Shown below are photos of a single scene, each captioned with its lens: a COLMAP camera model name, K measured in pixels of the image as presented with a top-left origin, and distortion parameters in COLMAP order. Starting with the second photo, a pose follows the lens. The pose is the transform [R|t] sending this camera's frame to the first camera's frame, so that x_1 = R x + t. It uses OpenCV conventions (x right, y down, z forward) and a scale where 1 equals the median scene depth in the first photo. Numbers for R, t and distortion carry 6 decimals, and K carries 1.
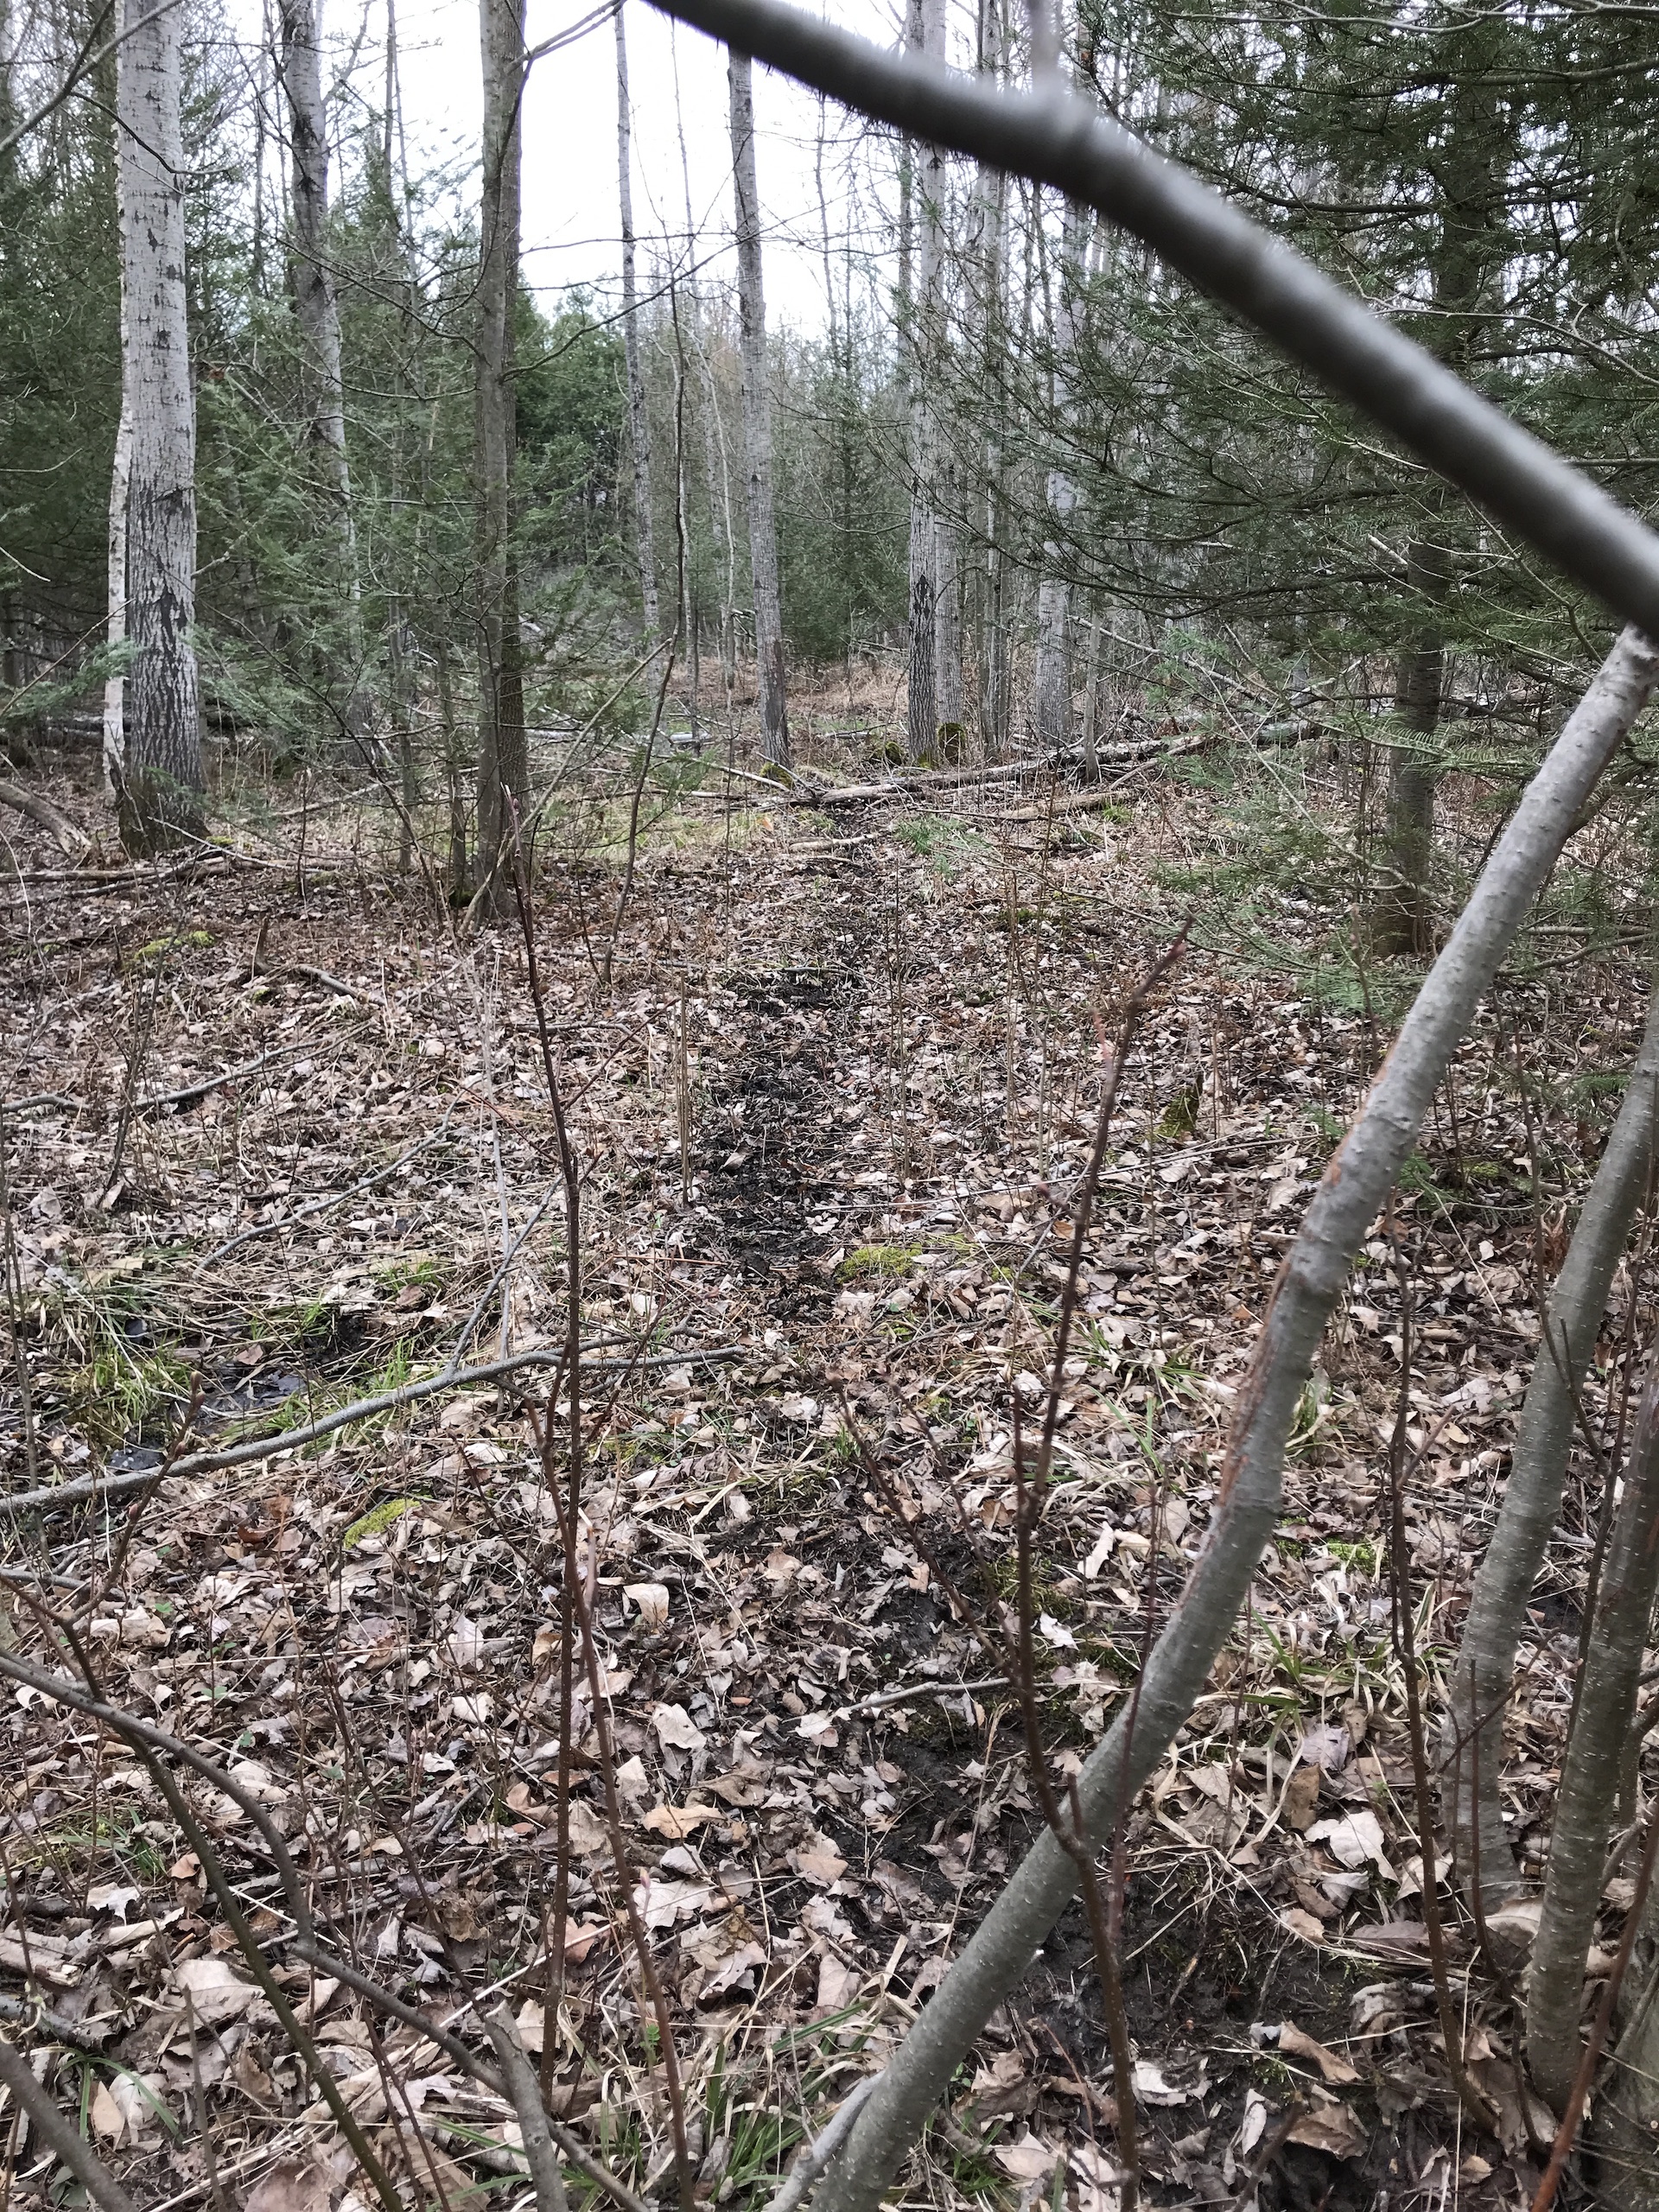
lens RADIAL K [[1880.4, 0, 829.5], [0, 1880.4, 1106.0], [0, 0, 1]] dist [0.061038, -0.089993]
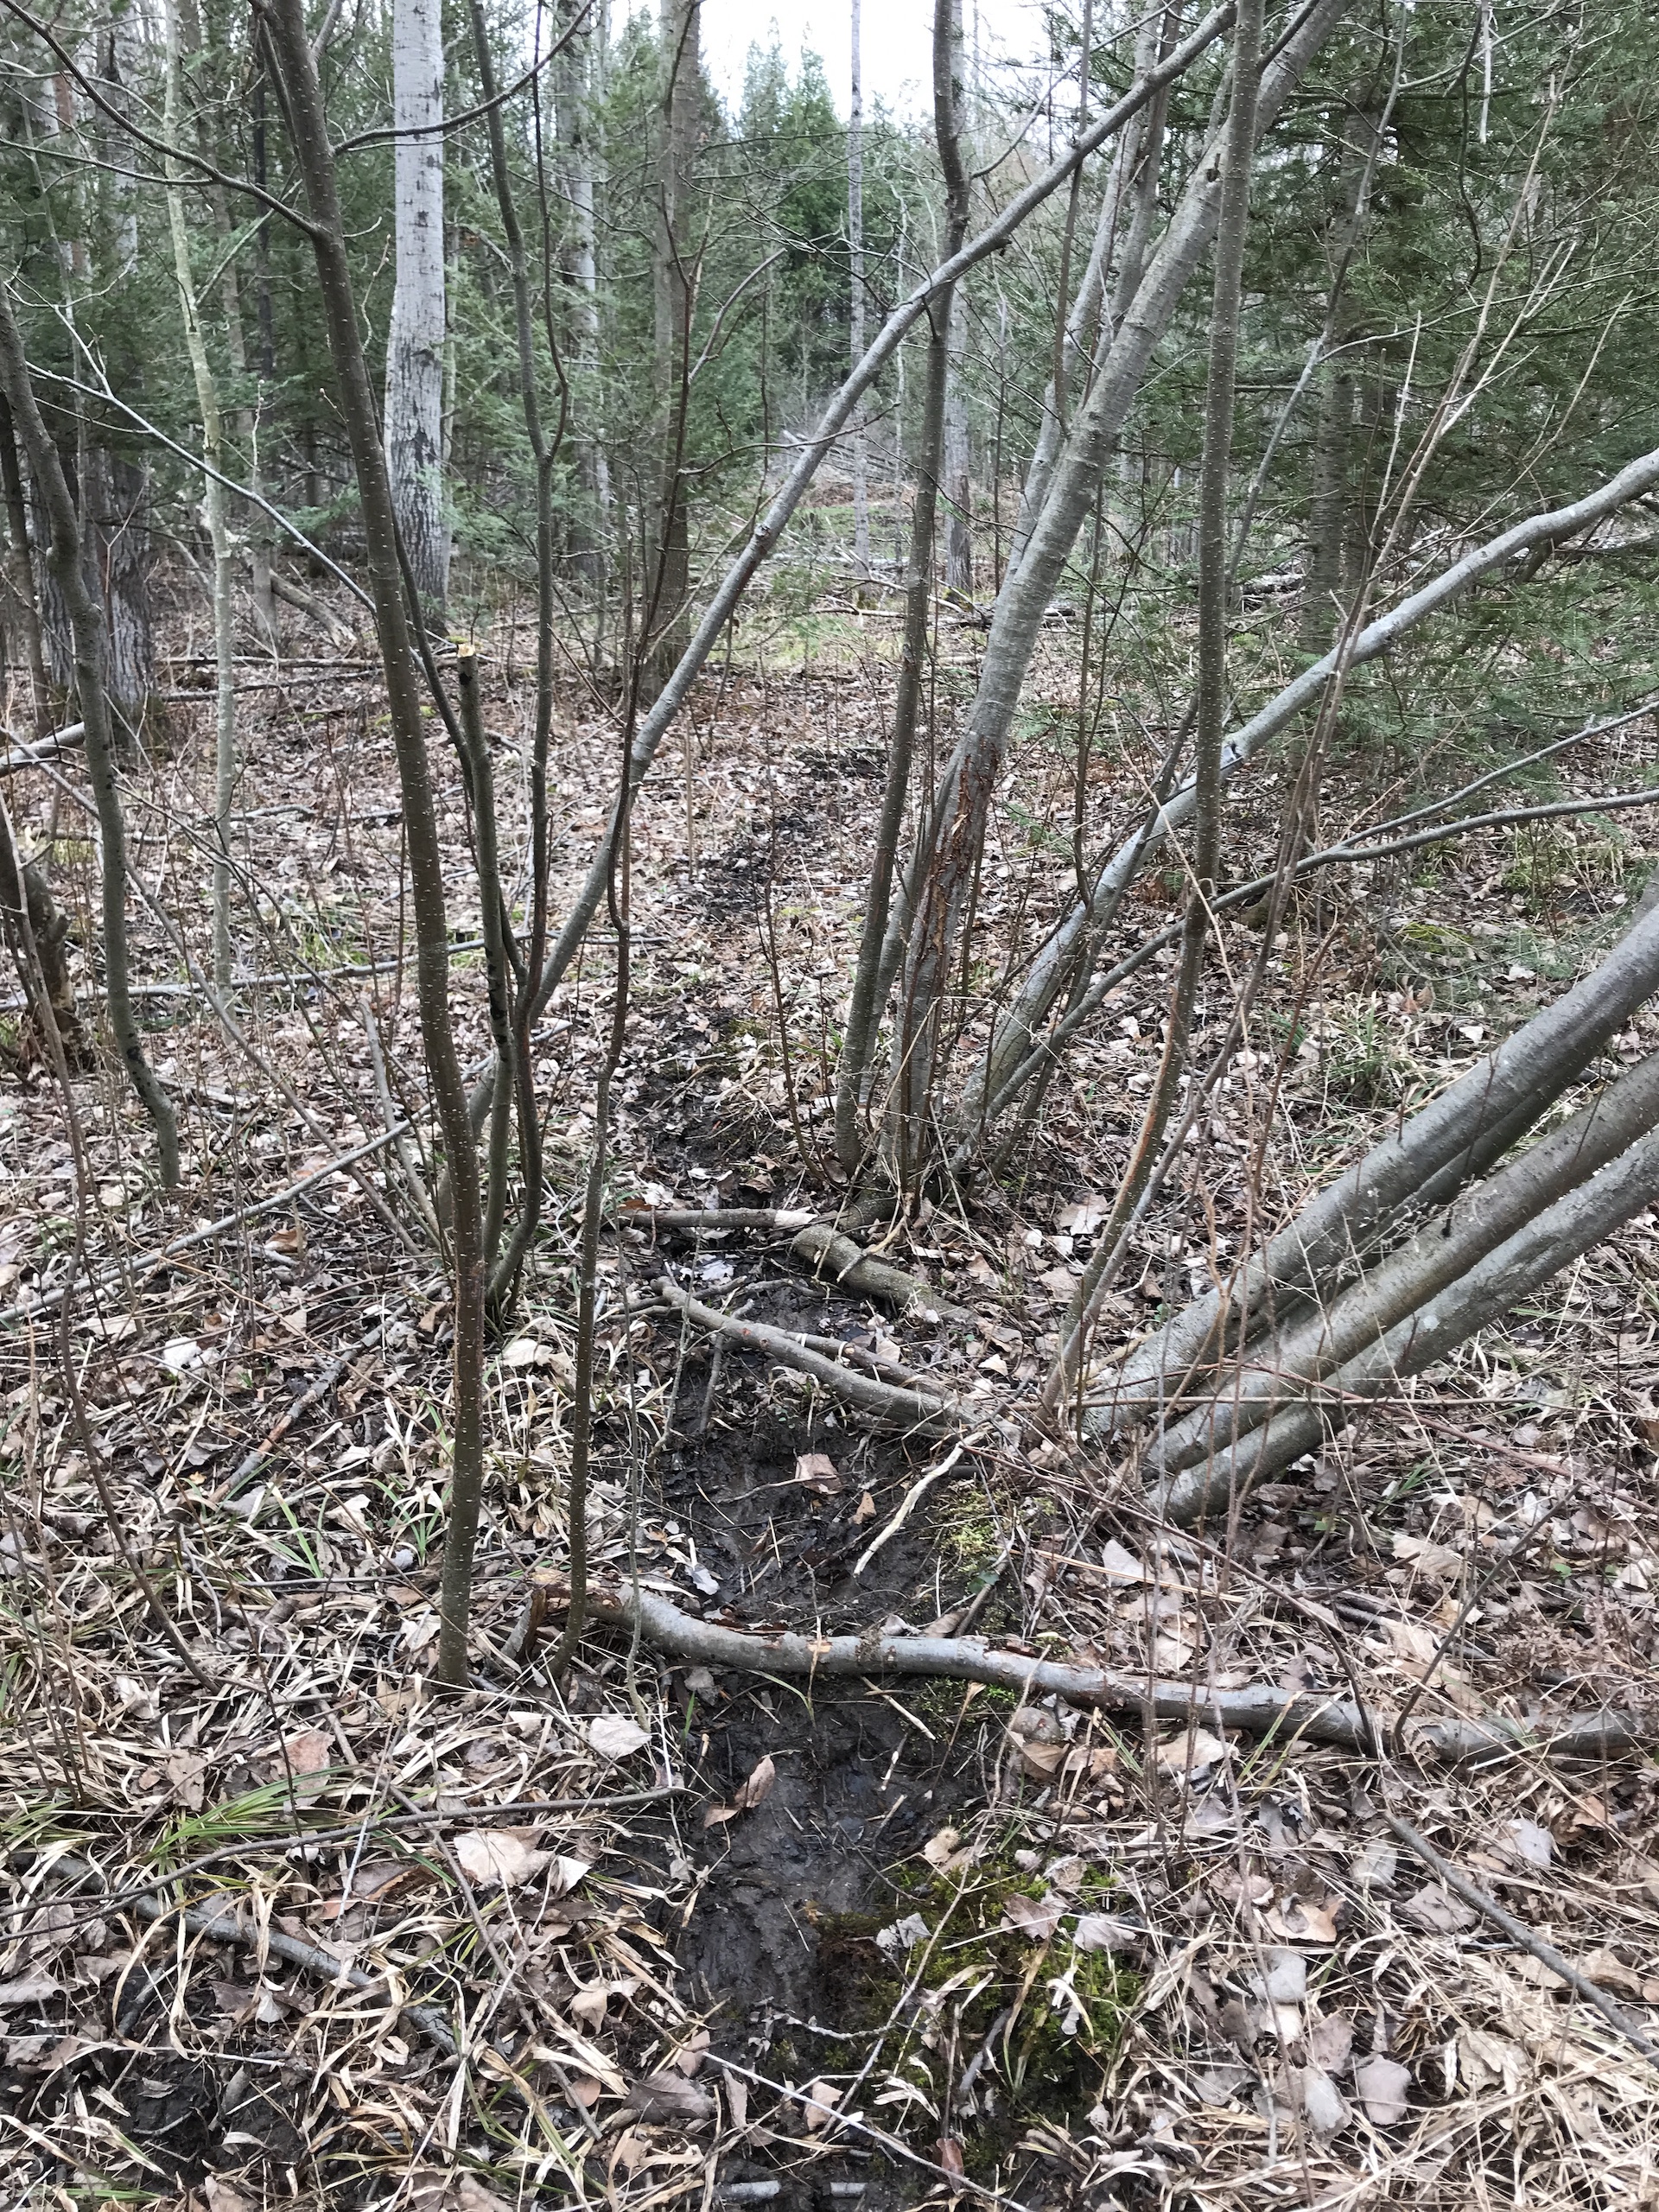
lens RADIAL K [[1880.4, 0, 829.5], [0, 1880.4, 1106.0], [0, 0, 1]] dist [0.061038, -0.089993]
pose [[0.988415, 0.063112, -0.138035, 0.156989], [-0.050802, 0.994558, 0.090954, 0.054779], [0.143024, -0.082888, 0.986242, -0.298820]]
